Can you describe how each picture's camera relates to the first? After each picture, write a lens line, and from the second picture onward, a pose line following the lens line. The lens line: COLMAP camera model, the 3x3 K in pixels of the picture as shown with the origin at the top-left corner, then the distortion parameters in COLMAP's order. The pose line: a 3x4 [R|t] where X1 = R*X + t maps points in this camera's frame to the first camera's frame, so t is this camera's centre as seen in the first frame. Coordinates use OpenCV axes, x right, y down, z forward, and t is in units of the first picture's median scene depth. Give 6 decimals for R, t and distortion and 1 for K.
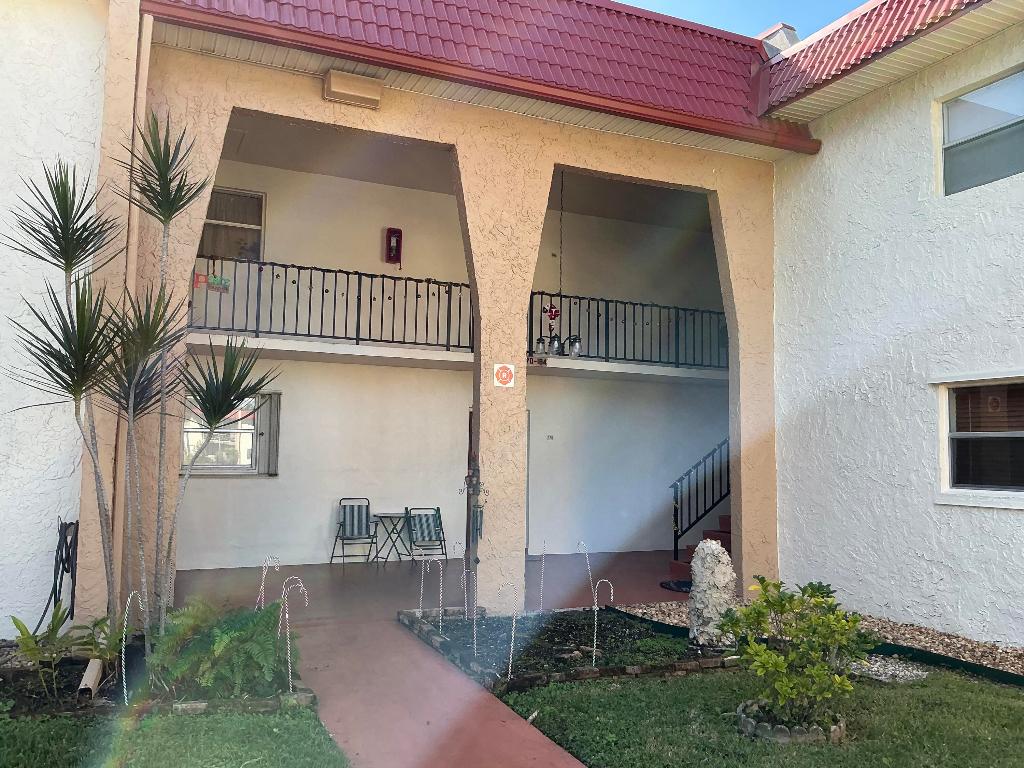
lens RADIAL K [[840.3, 0, 495.1], [0, 840.3, 361.4], [0, 0, 1]] dist [0.061667, -0.141333]
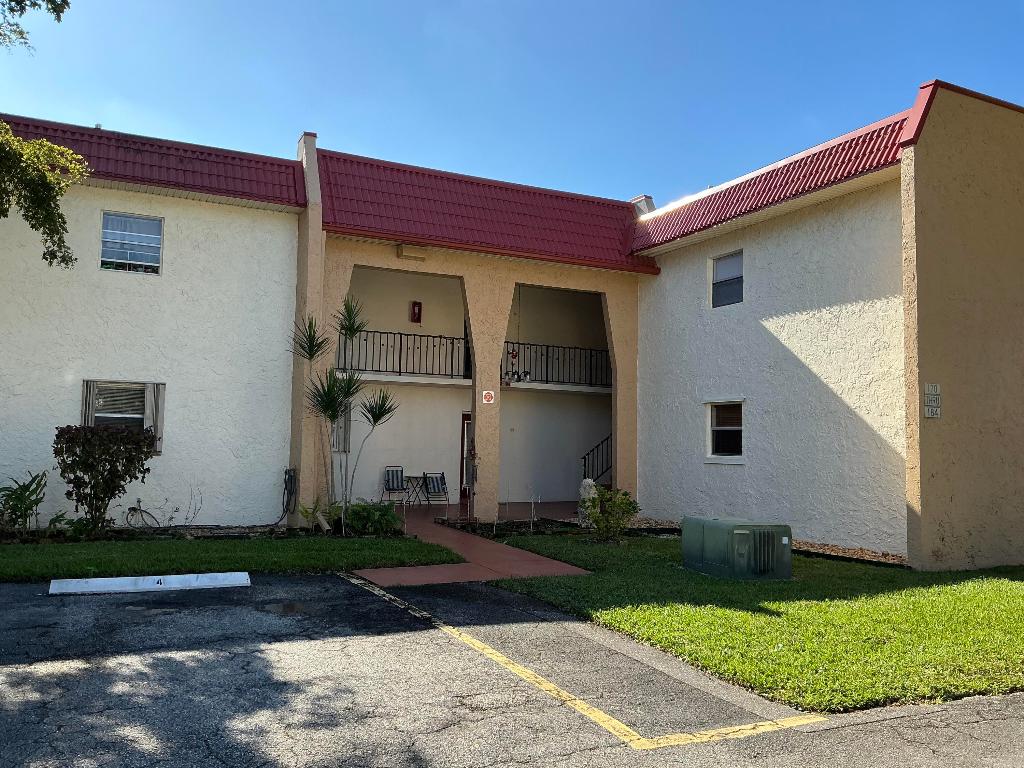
lens RADIAL K [[840.3, 0, 512.2], [0, 840.3, 384.1], [0, 0, 1]] dist [0.061667, -0.141333]
pose [[0.997710, 0.003742, 0.067533, -0.051149], [-0.006140, 0.999356, 0.035341, -0.063973], [-0.067357, -0.035674, 0.997091, -0.713267]]
